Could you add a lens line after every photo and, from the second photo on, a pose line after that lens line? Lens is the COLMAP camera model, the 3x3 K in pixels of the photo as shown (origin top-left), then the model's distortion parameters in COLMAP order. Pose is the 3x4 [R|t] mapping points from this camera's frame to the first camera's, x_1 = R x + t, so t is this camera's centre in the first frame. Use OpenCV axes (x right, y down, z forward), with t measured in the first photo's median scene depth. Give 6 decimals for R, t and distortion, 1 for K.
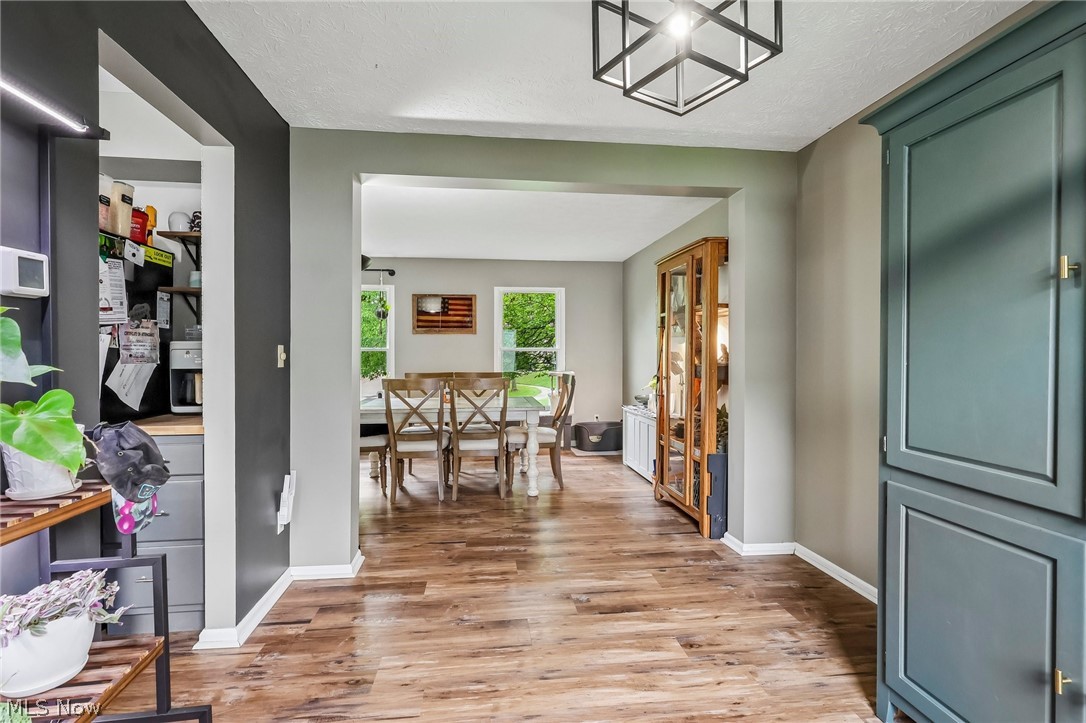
lens RADIAL K [[509.4, 0, 542.1], [0, 509.4, 357.4], [0, 0, 1]] dist [0.010125, 0.000015]
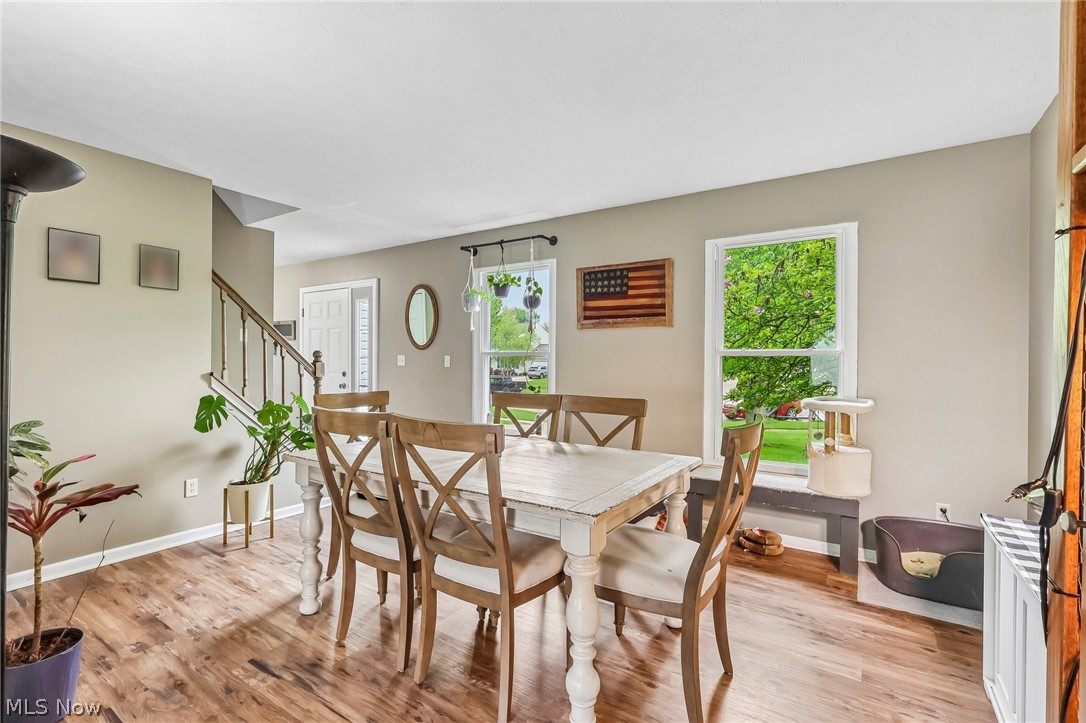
lens RADIAL K [[509.4, 0, 539.4], [0, 509.4, 360.5], [0, 0, 1]] dist [0.010125, 0.000015]
pose [[0.755004, 0.007267, -0.655680, 0.137647], [-0.009370, 0.999956, 0.000293, -0.005588], [0.655653, 0.005923, 0.755039, 0.467532]]
